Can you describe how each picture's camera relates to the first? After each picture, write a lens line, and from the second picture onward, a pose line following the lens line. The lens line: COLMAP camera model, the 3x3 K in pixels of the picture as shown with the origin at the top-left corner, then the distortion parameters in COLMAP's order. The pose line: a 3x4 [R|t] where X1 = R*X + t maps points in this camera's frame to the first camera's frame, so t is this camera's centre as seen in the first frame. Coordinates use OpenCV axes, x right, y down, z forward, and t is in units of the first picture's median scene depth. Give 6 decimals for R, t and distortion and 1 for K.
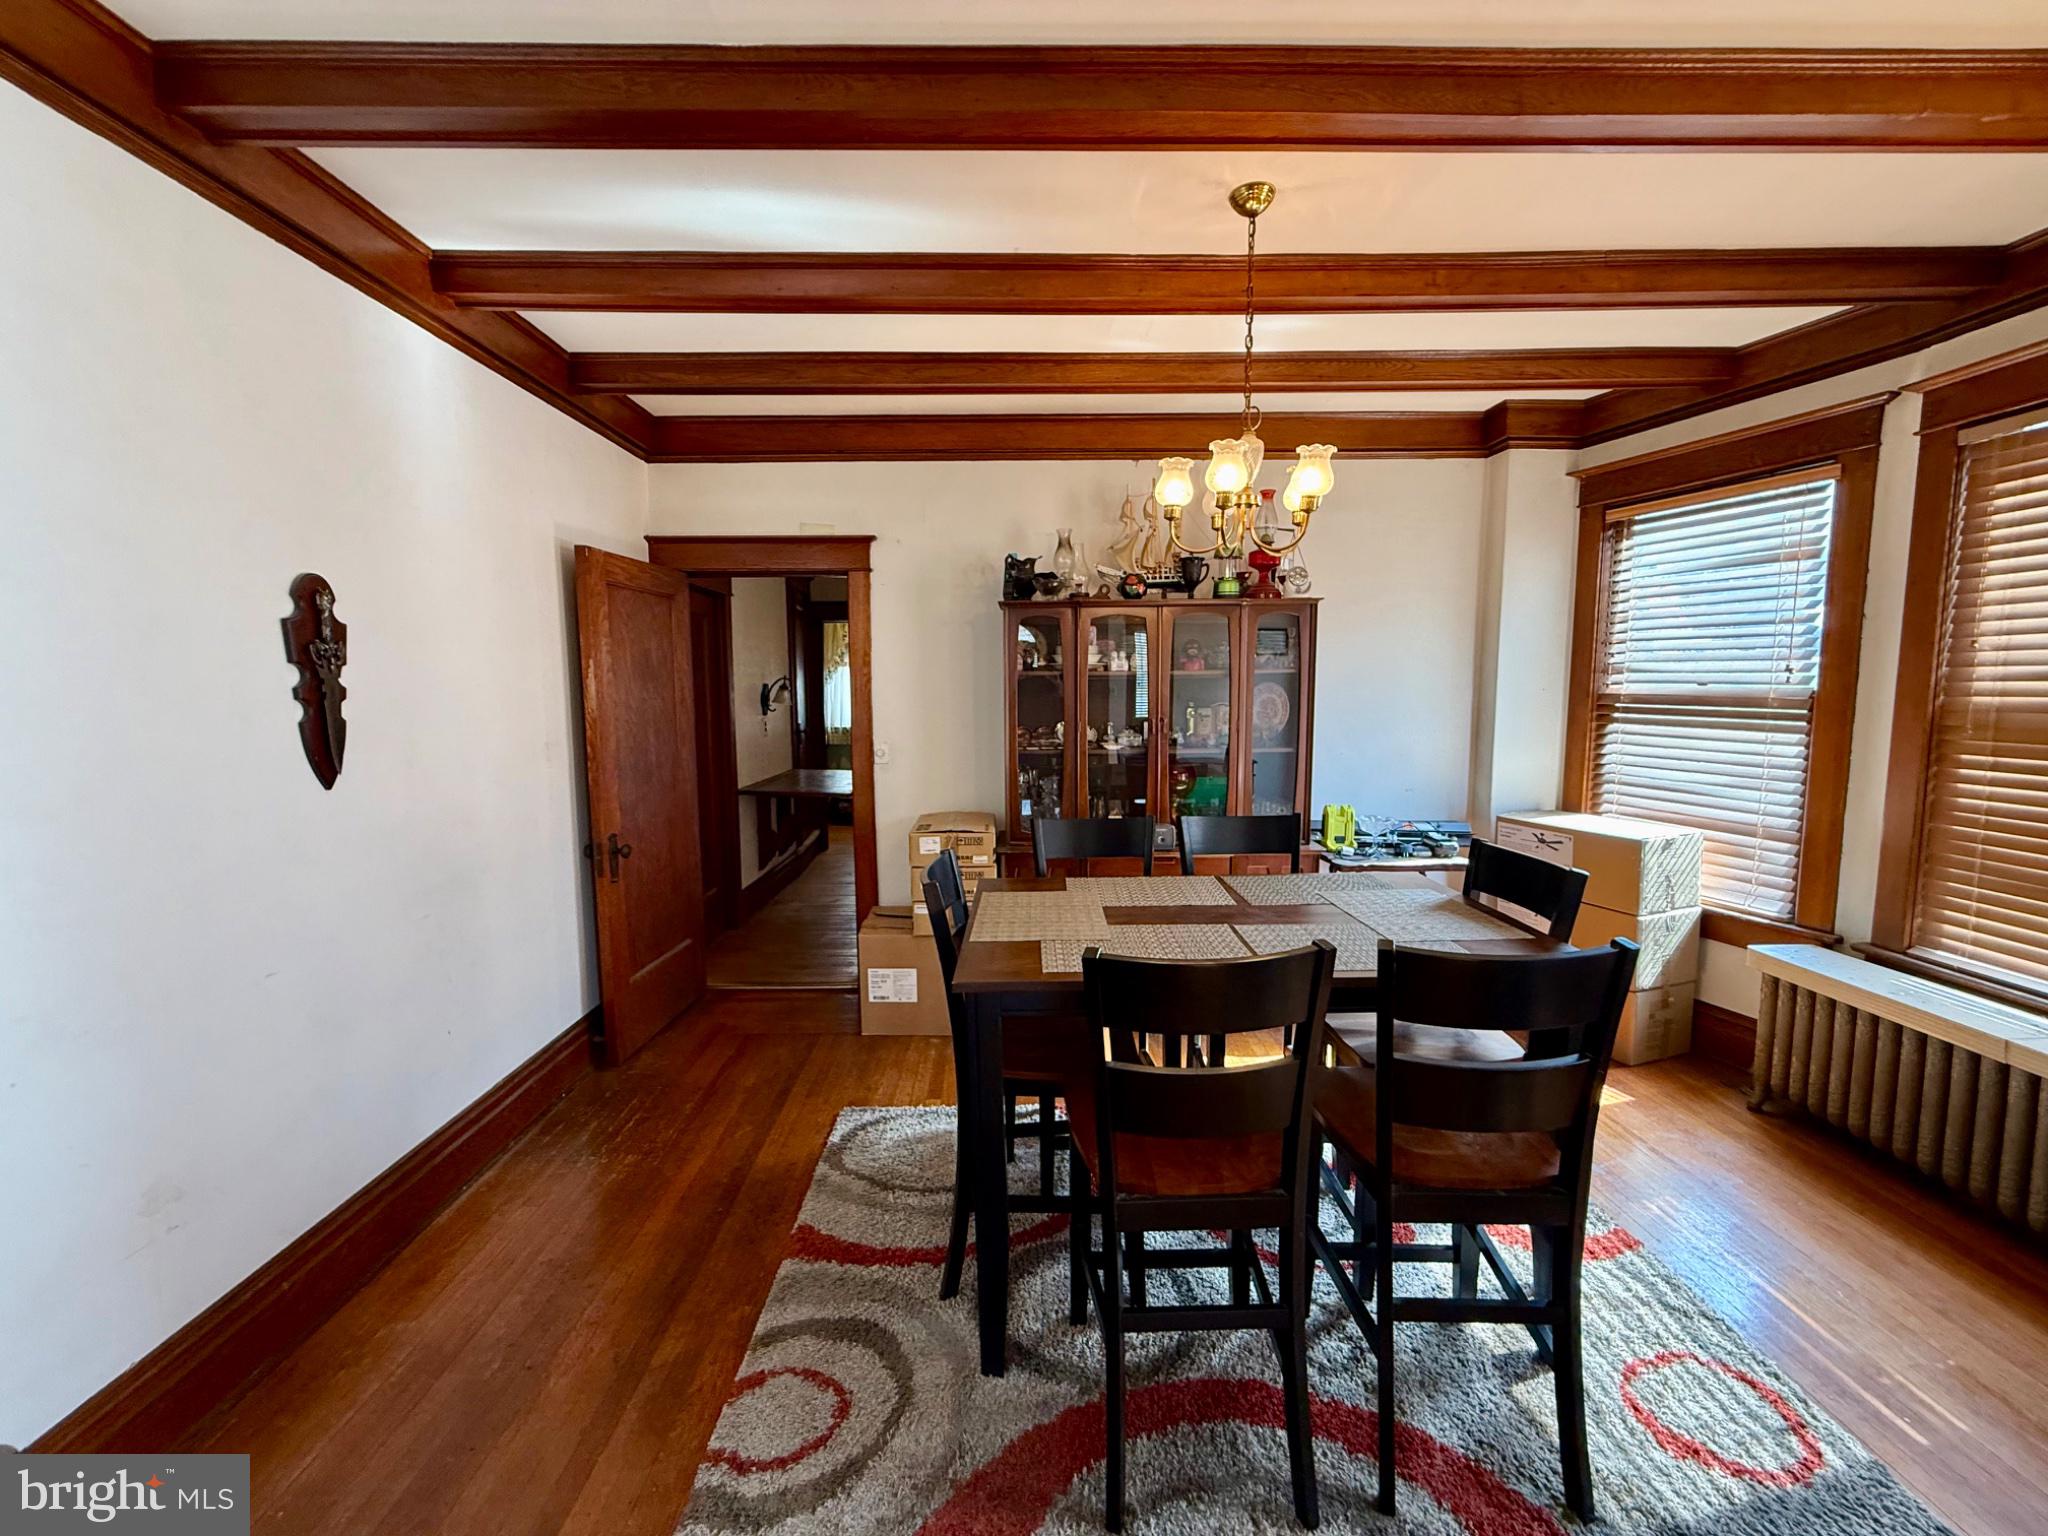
lens RADIAL K [[816.4, 0, 1020.2], [0, 816.4, 763.6], [0, 0, 1]] dist [0.001459, 0.000294]
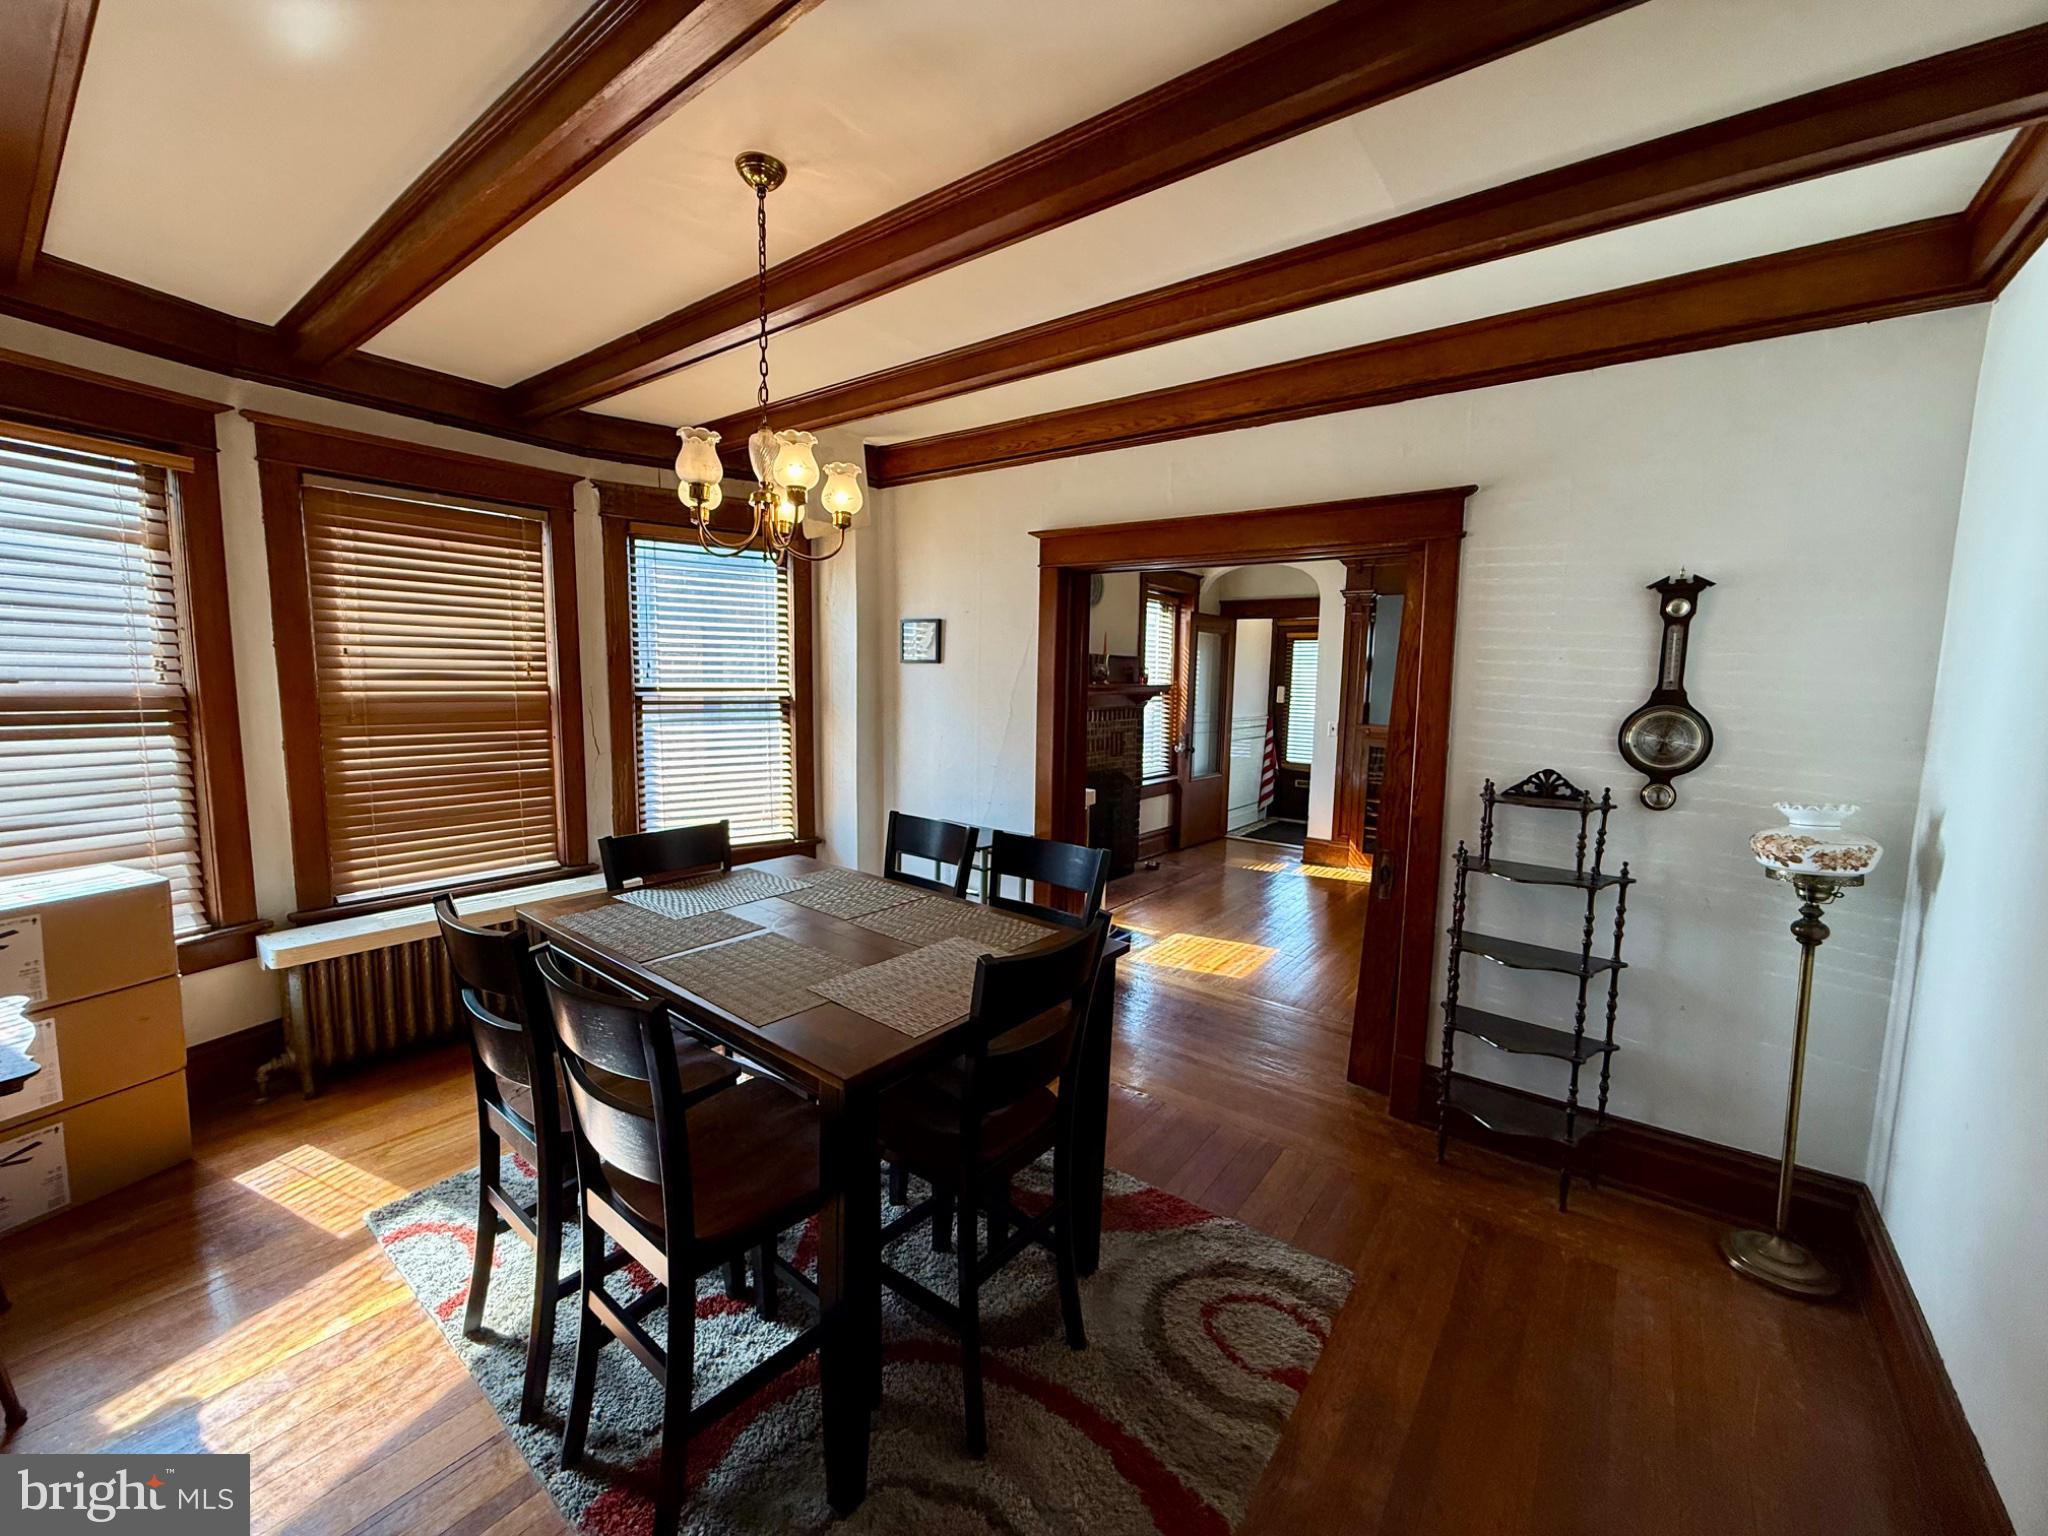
lens RADIAL K [[816.4, 0, 1020.2], [0, 816.4, 763.6], [0, 0, 1]] dist [0.001459, 0.000294]
pose [[-0.789398, -0.080911, 0.608526, -0.464289], [0.042673, 0.981646, 0.185879, -0.165866], [-0.612397, 0.172700, -0.771456, 1.371737]]
